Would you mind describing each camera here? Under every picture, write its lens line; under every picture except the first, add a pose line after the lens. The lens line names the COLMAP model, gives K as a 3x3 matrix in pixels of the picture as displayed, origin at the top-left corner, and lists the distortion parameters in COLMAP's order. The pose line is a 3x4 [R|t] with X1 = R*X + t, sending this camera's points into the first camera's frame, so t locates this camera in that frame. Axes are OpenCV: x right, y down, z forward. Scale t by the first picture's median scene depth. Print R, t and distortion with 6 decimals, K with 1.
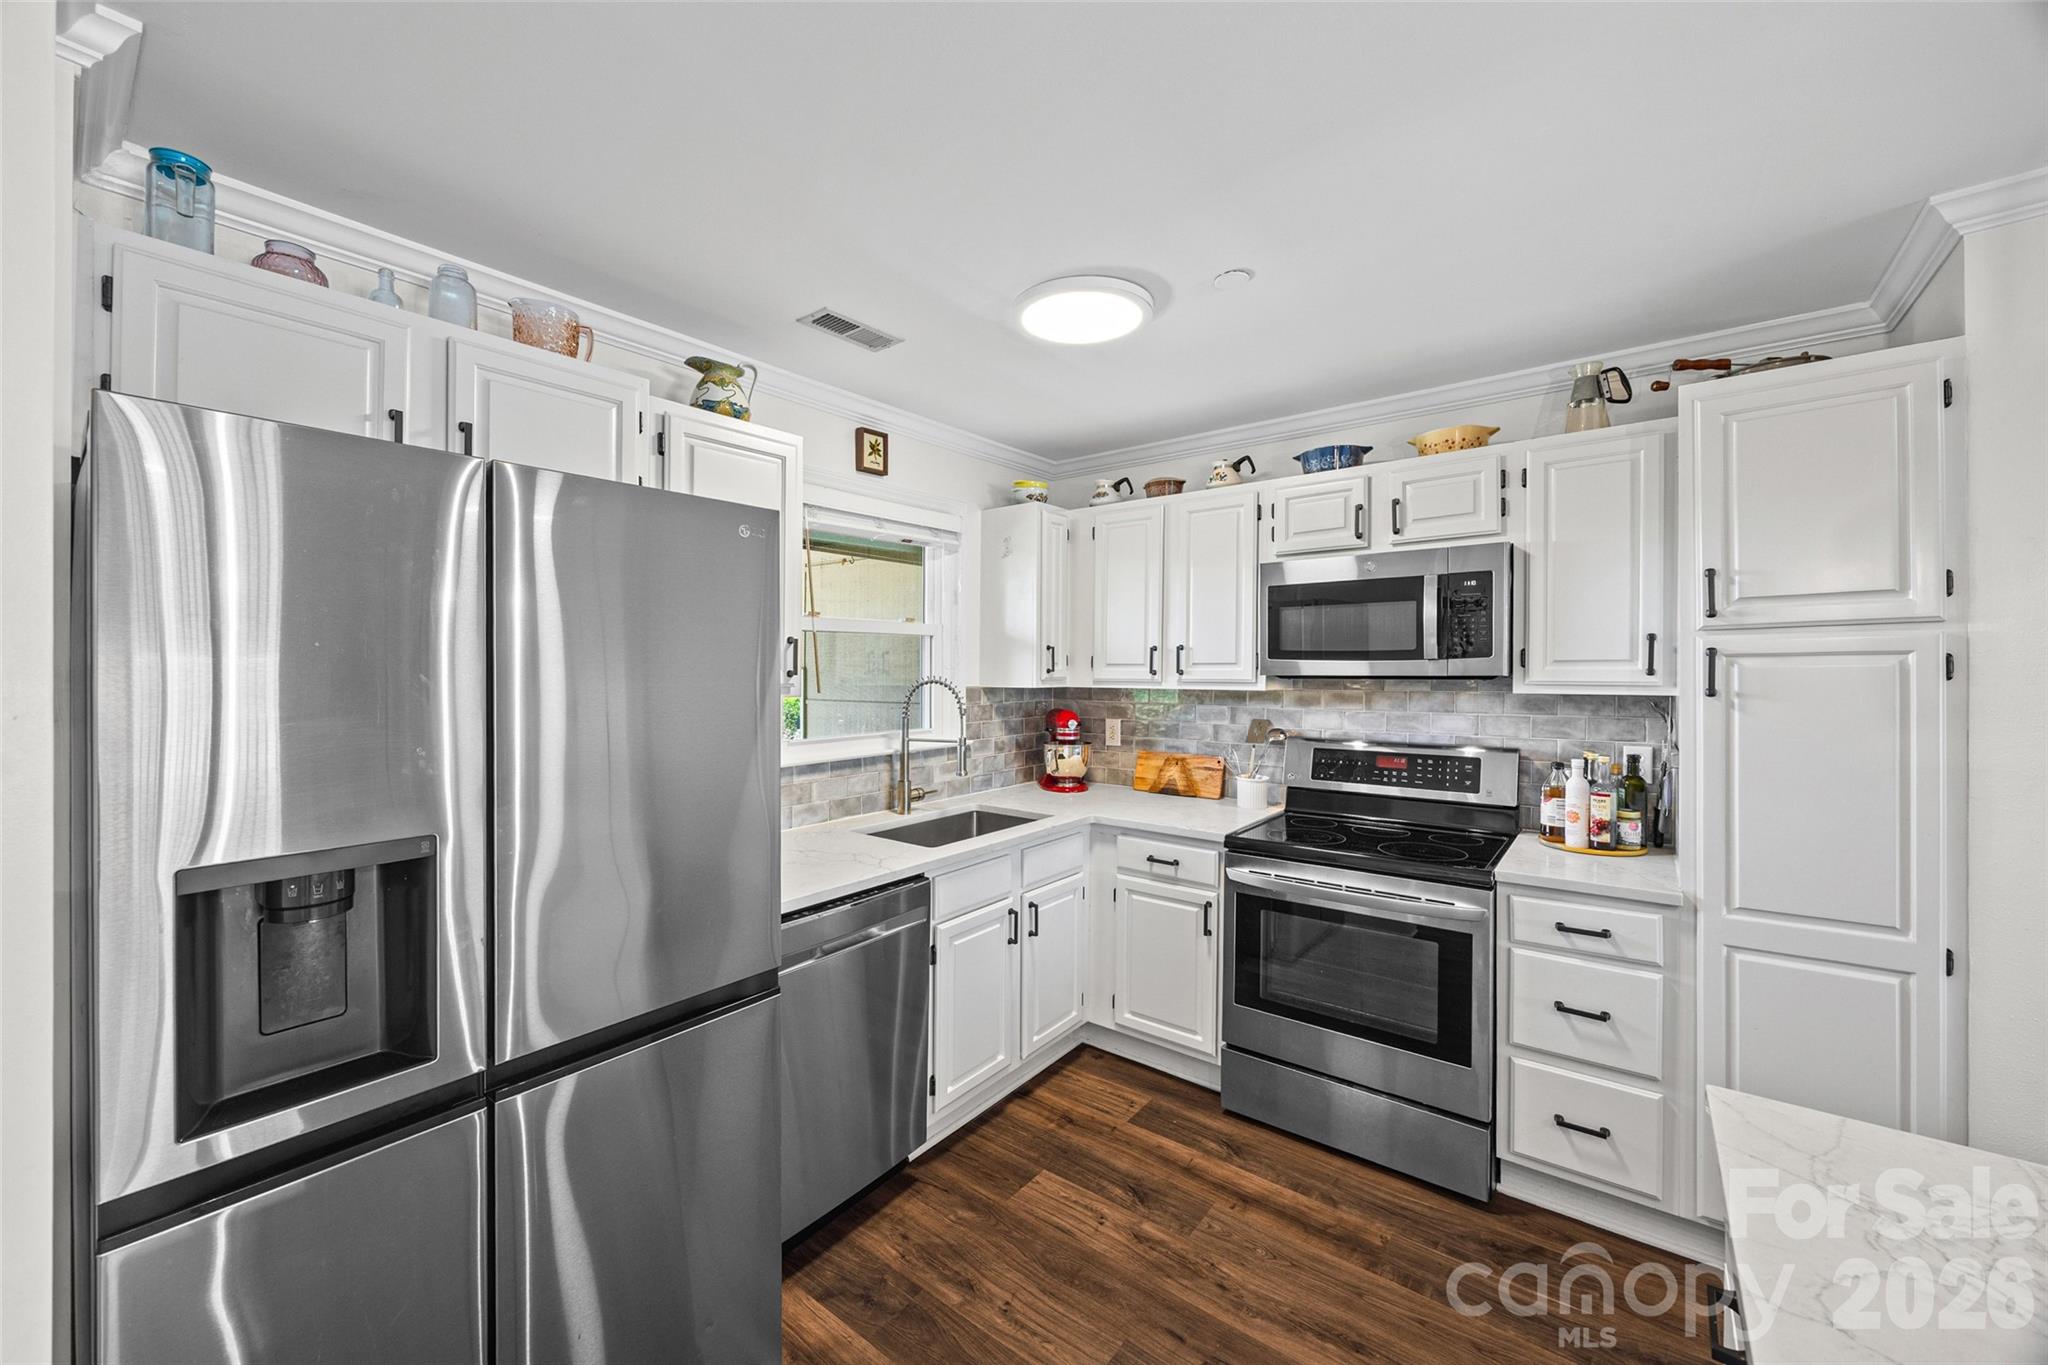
lens RADIAL K [[788.8, 0, 1012.2], [0, 788.8, 679.6], [0, 0, 1]] dist [-0.002684, 0.000317]
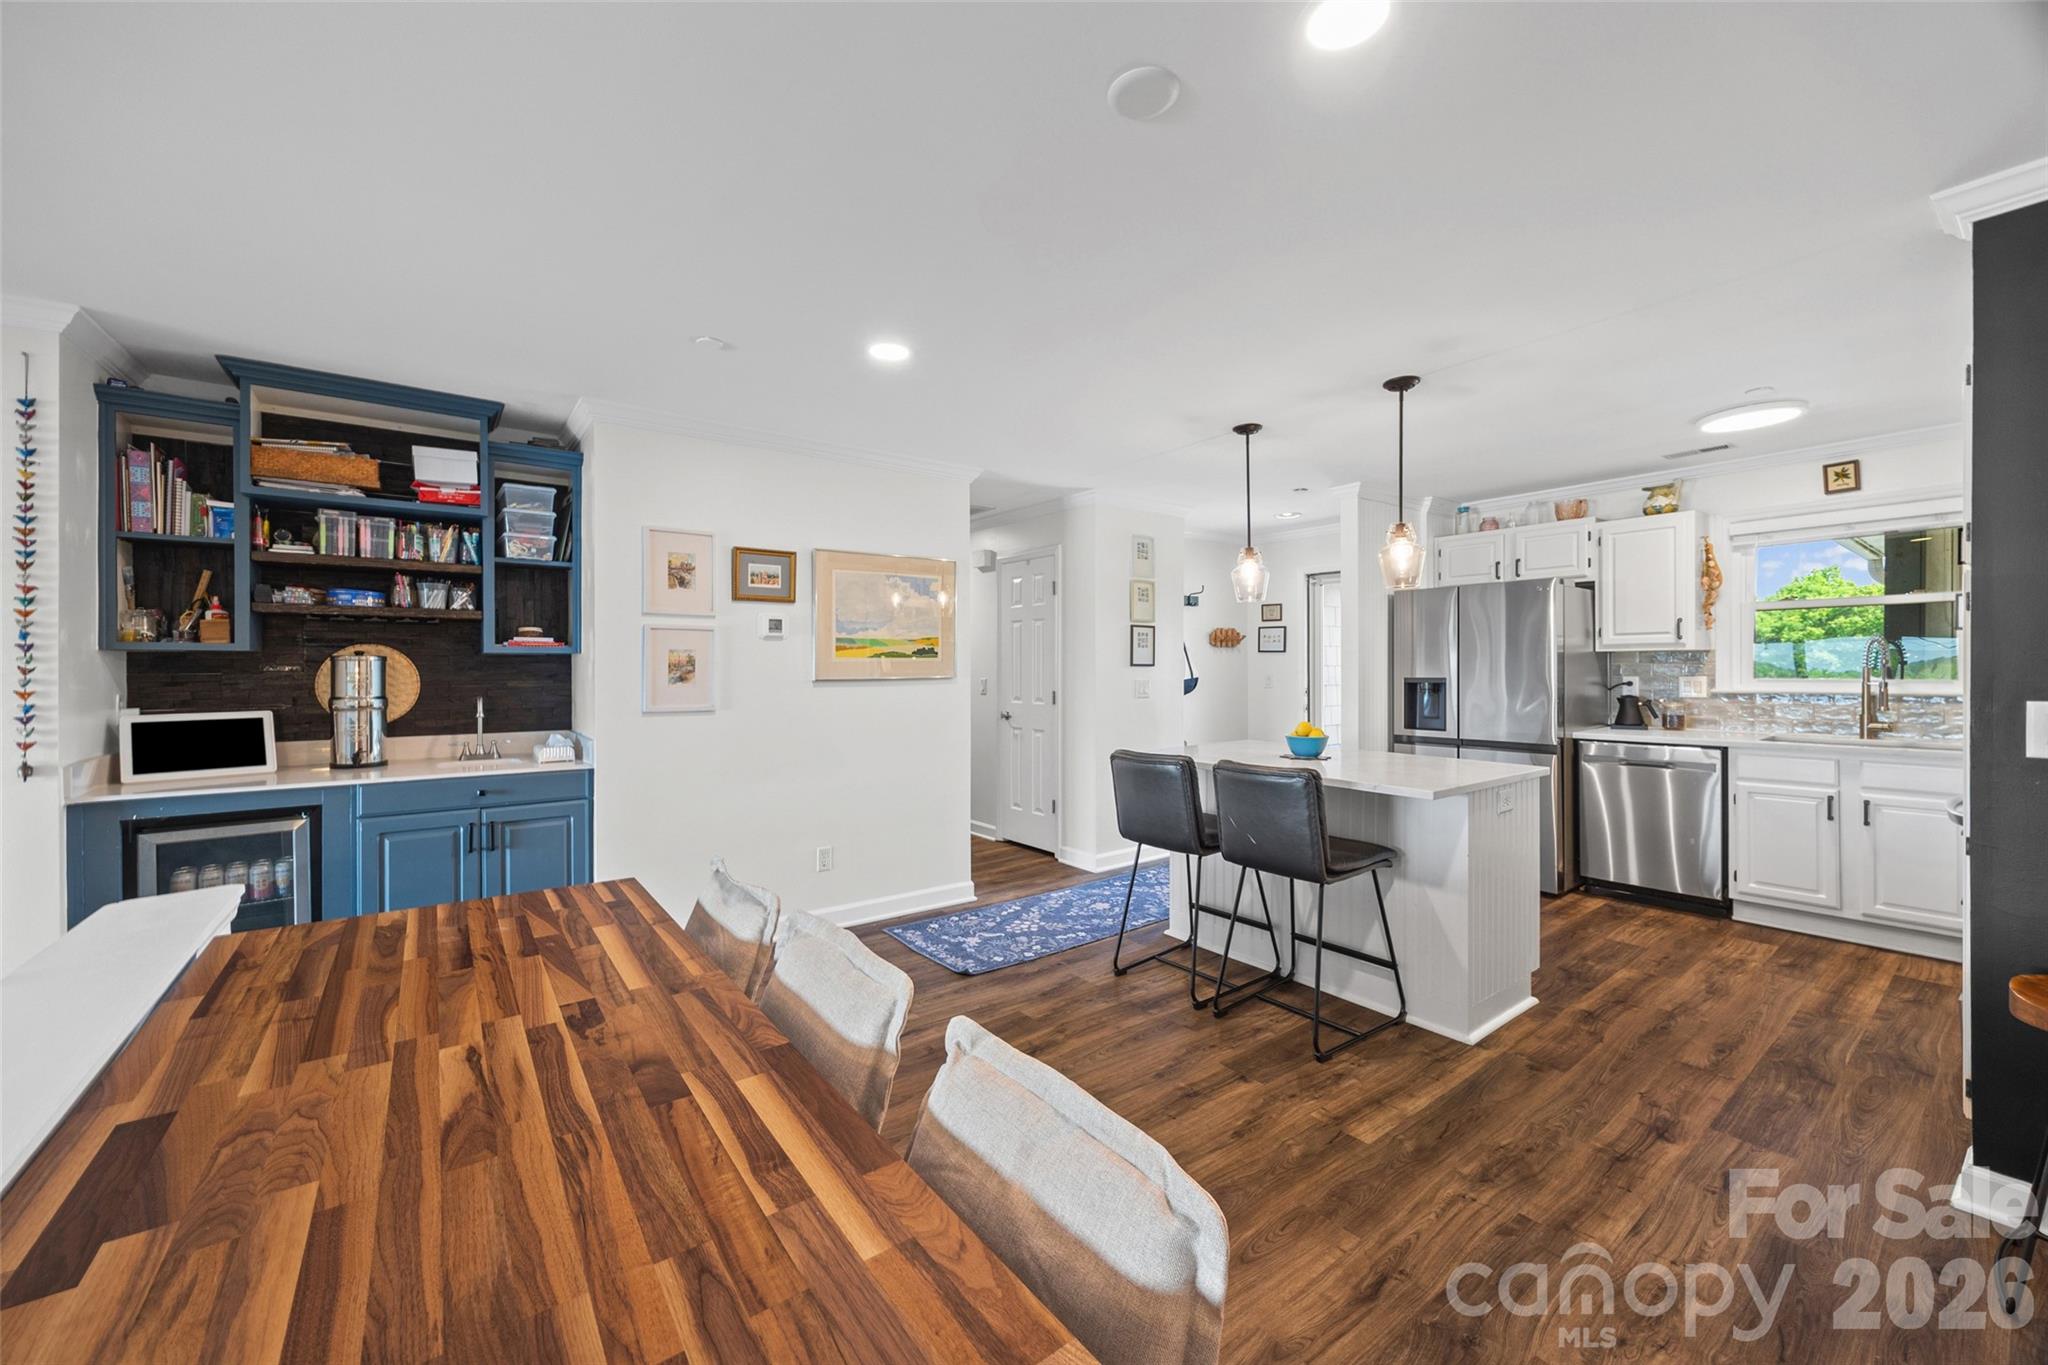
lens RADIAL K [[788.8, 0, 1005.8], [0, 788.8, 672.1], [0, 0, 1]] dist [-0.002684, 0.000317]
pose [[-0.252100, 0.006511, -0.967679, 1.567884], [-0.008406, 0.999925, 0.008918, 0.058257], [0.967665, 0.010383, -0.252027, -0.081239]]
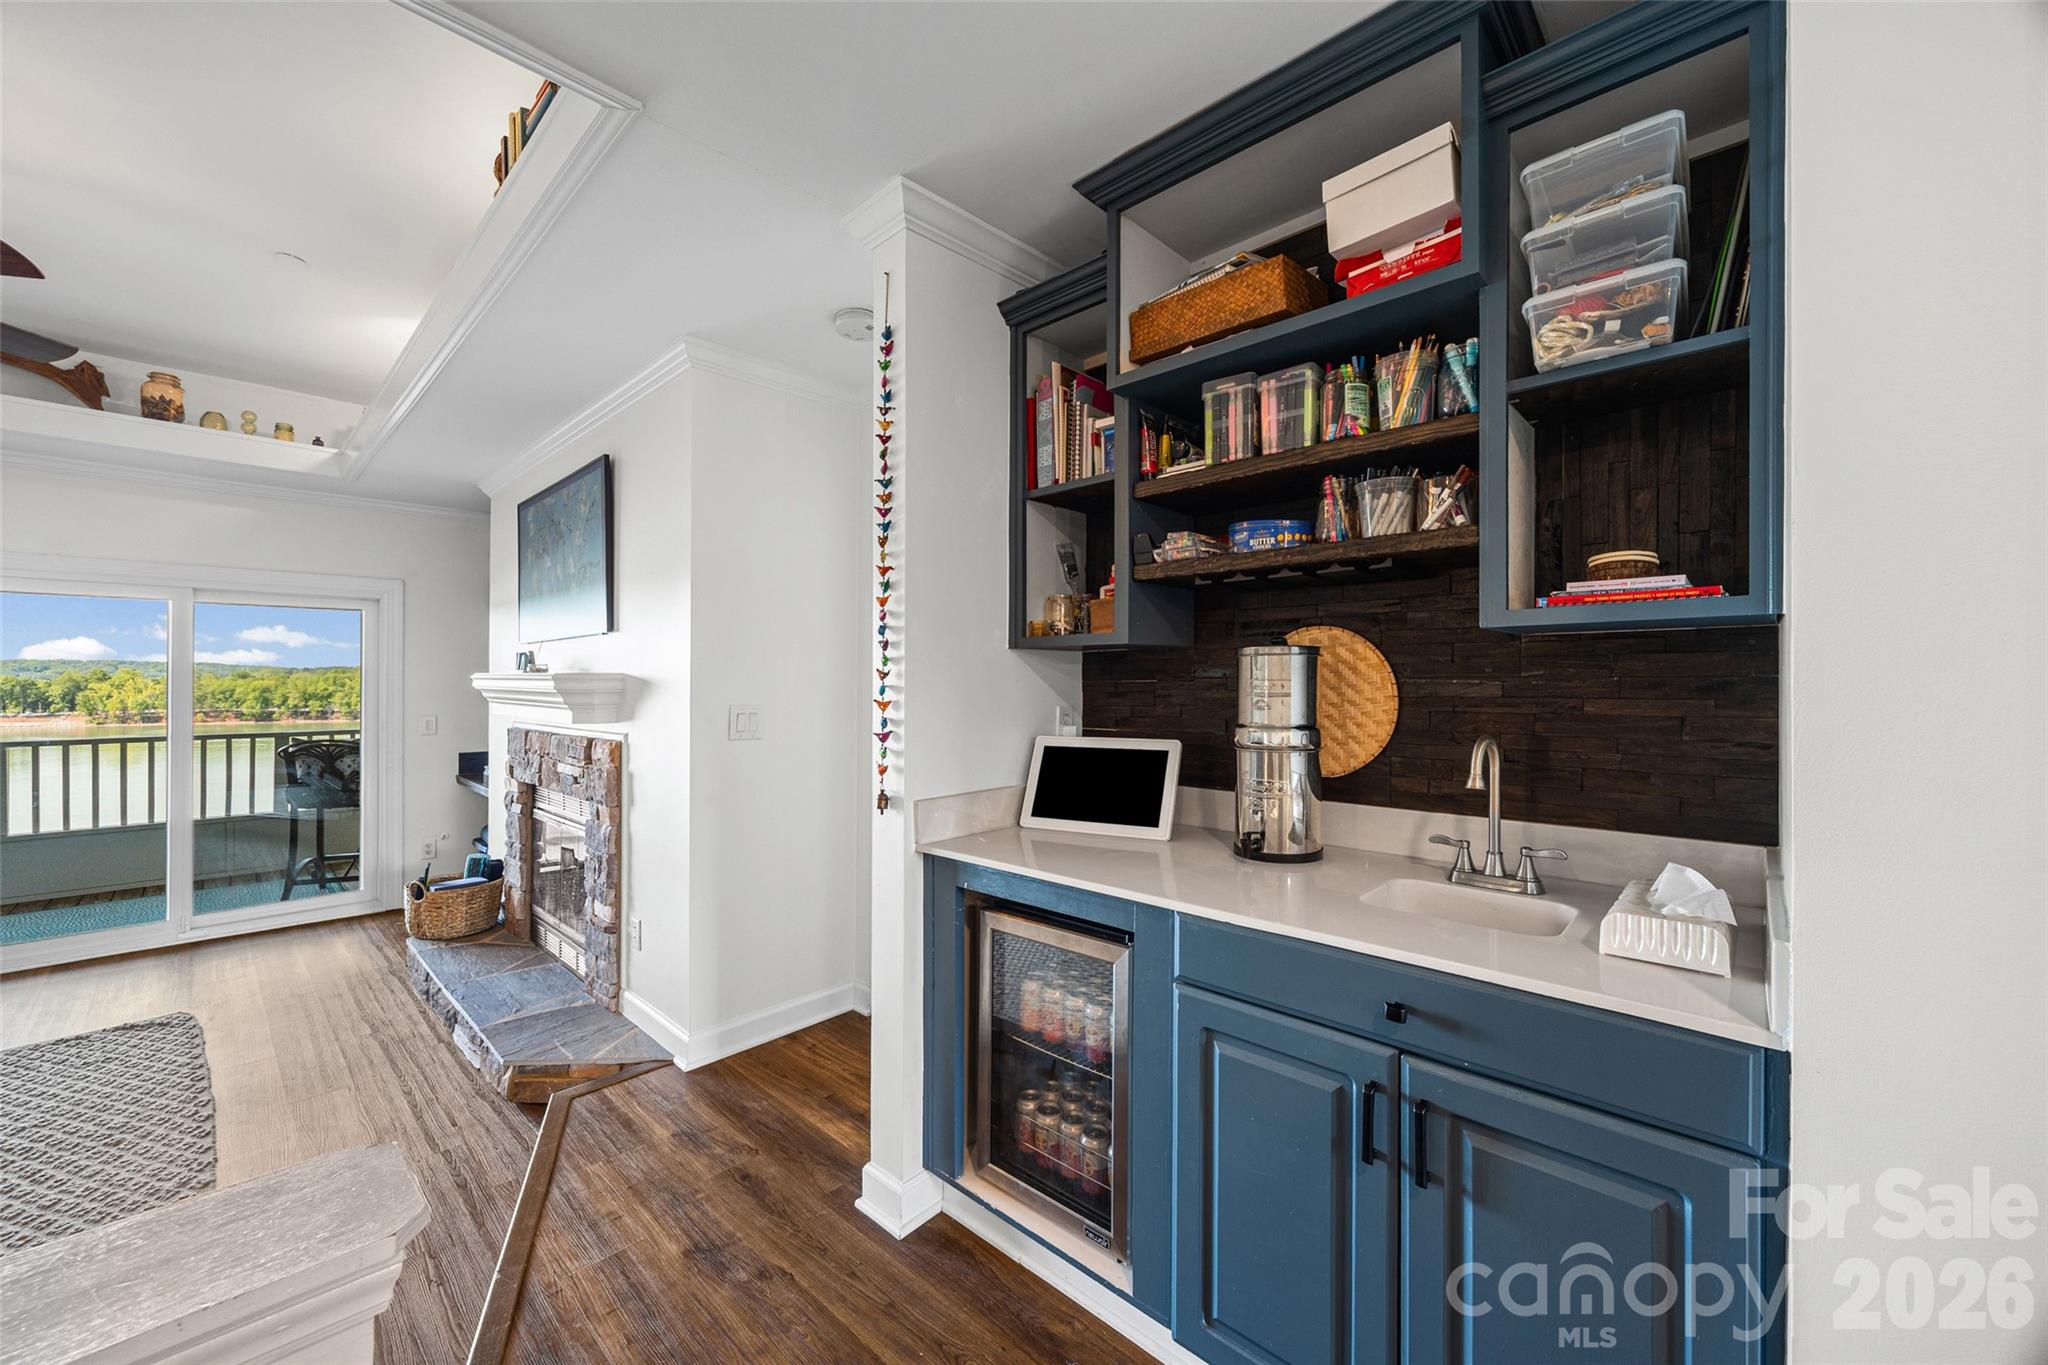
lens RADIAL K [[788.8, 0, 1018.9], [0, 788.8, 678.7], [0, 0, 1]] dist [-0.002684, 0.000317]
pose [[-0.996253, -0.001347, 0.086481, 0.860575], [-0.001084, 0.999995, 0.003094, 0.075083], [-0.086485, 0.002989, -0.996249, -0.642181]]
